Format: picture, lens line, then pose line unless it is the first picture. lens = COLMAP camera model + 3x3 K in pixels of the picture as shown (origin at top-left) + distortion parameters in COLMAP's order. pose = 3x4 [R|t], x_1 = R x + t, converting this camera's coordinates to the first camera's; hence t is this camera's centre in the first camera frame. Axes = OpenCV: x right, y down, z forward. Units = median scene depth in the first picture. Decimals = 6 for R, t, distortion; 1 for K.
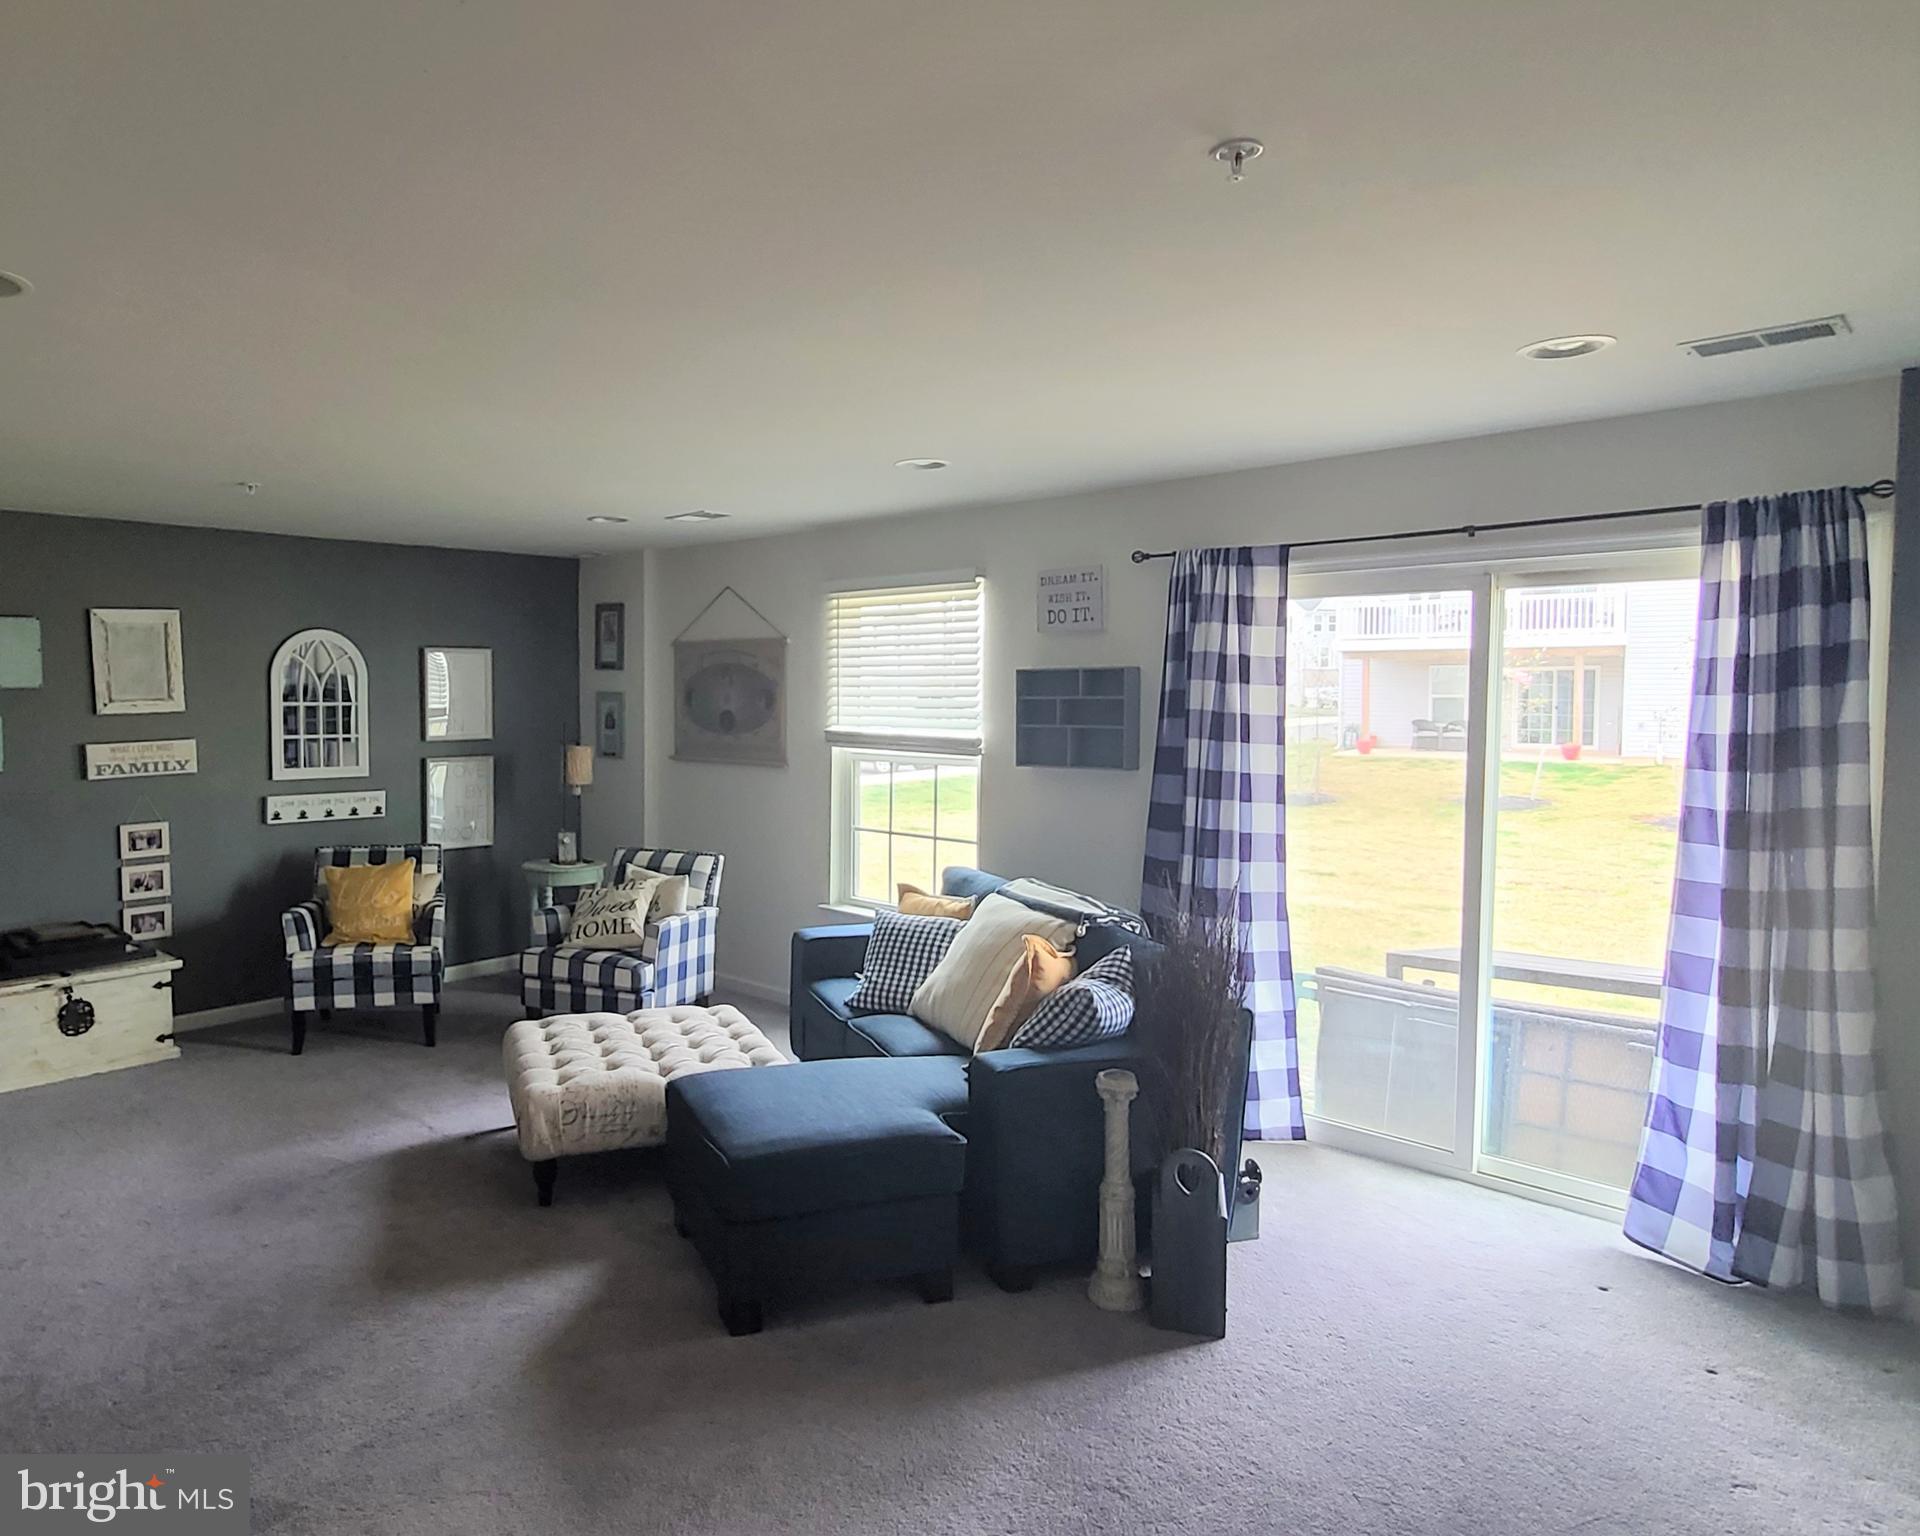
lens RADIAL K [[1225.5, 0, 958.4], [0, 1225.5, 730.3], [0, 0, 1]] dist [0.001478, -0.000039]
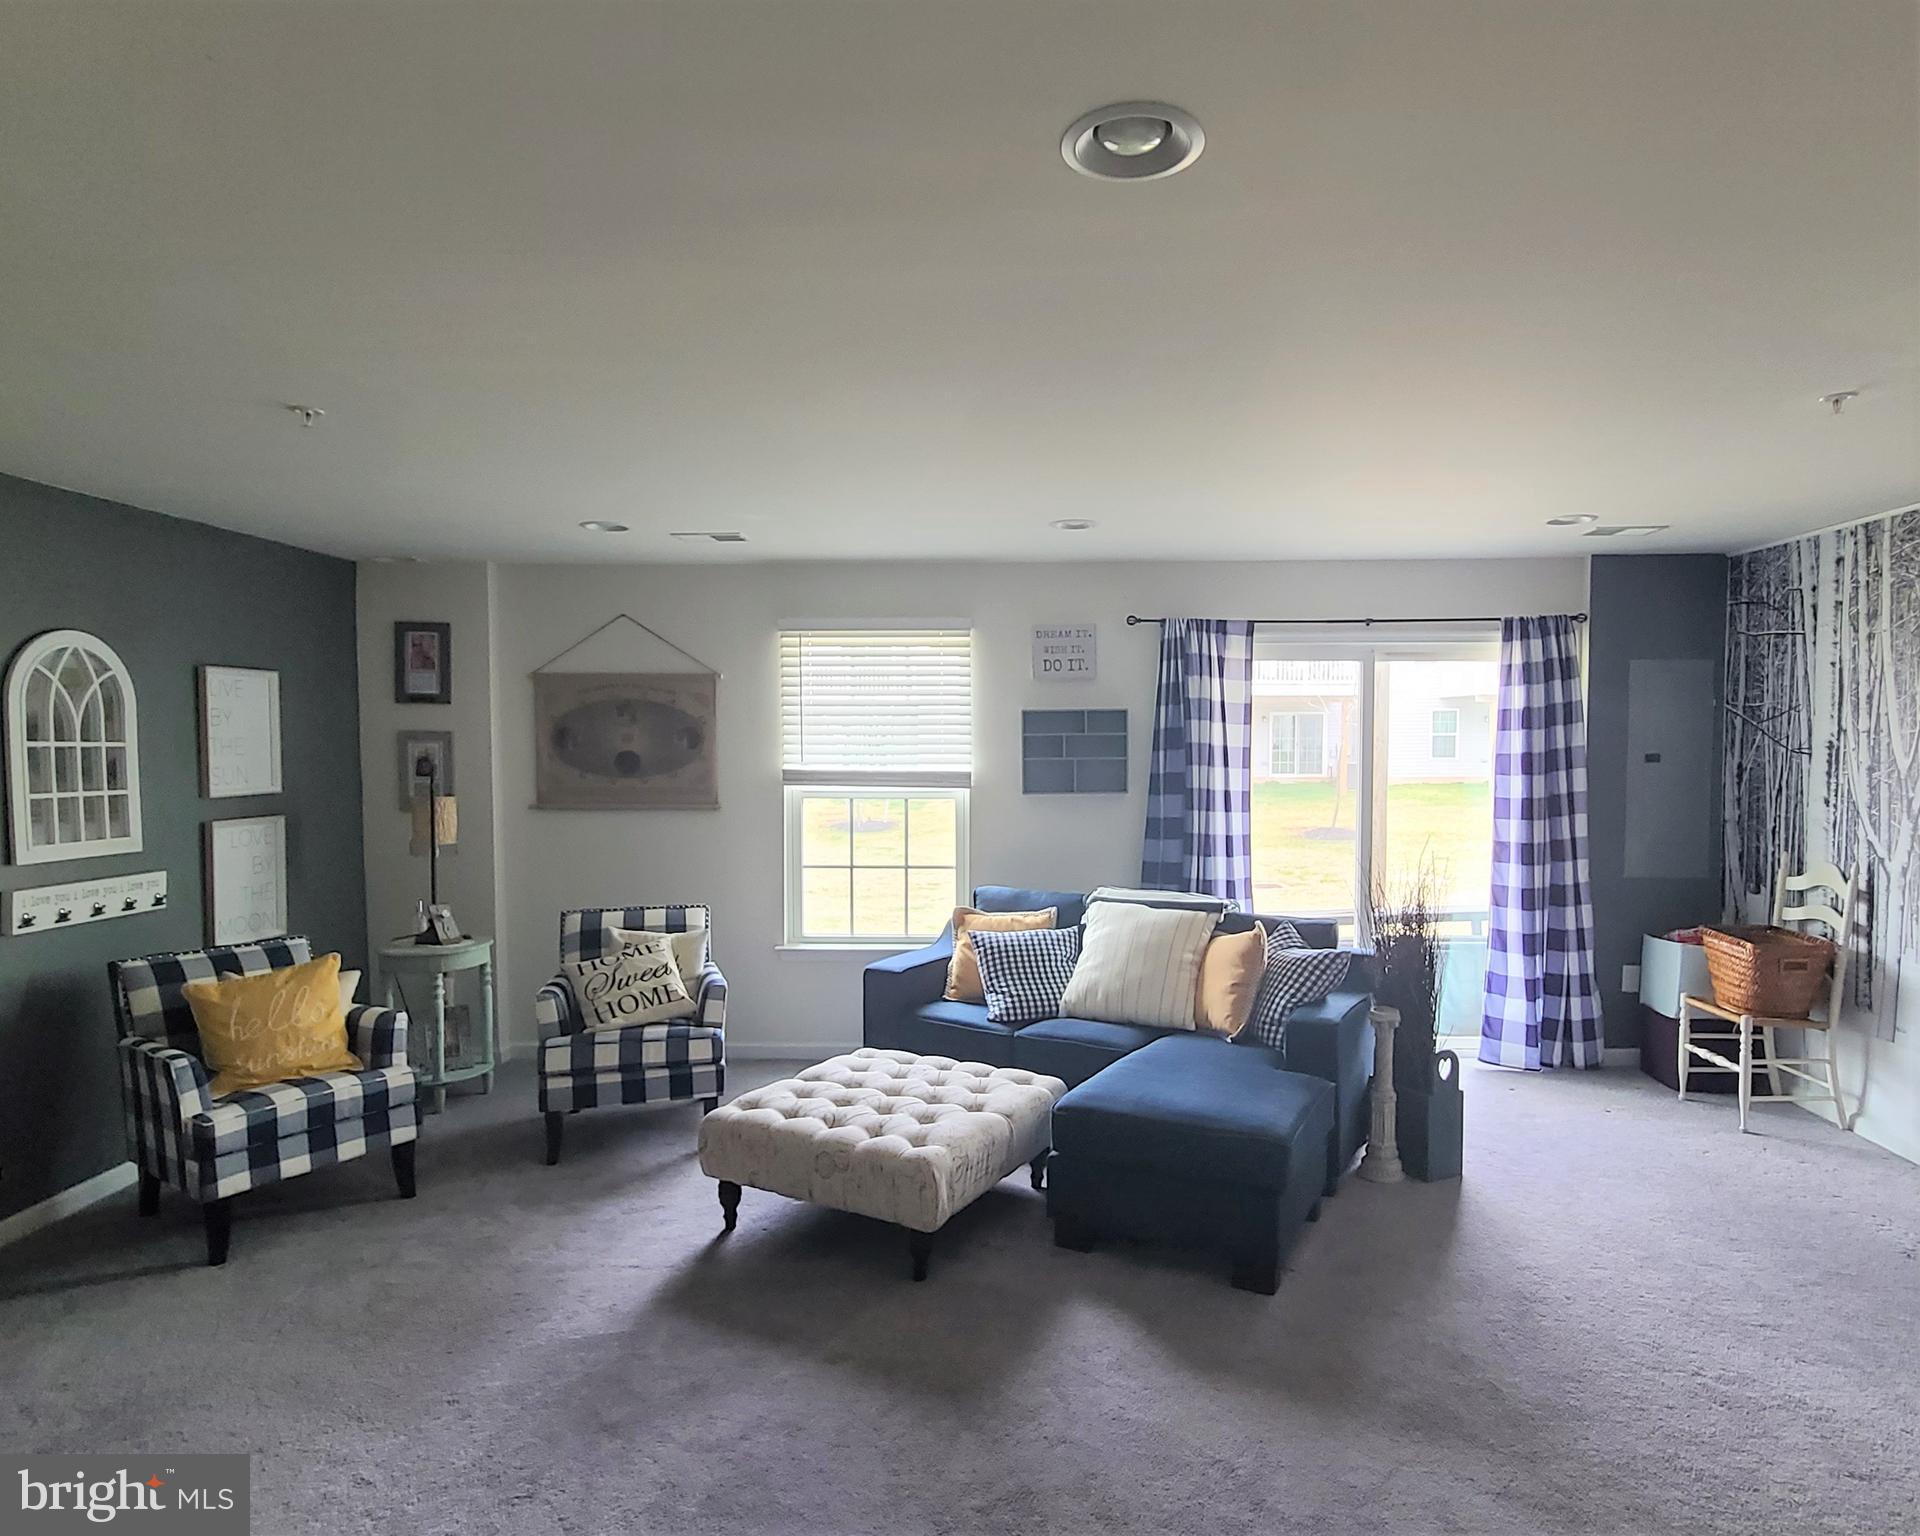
lens RADIAL K [[1081.3, 0, 961.1], [0, 1081.3, 782.8], [0, 0, 1]] dist [0.001894, 0.000153]
pose [[0.727048, -0.026737, 0.686066, -0.696292], [0.024810, 0.999612, 0.012663, 0.003974], [-0.686138, 0.007815, 0.727429, 0.310923]]
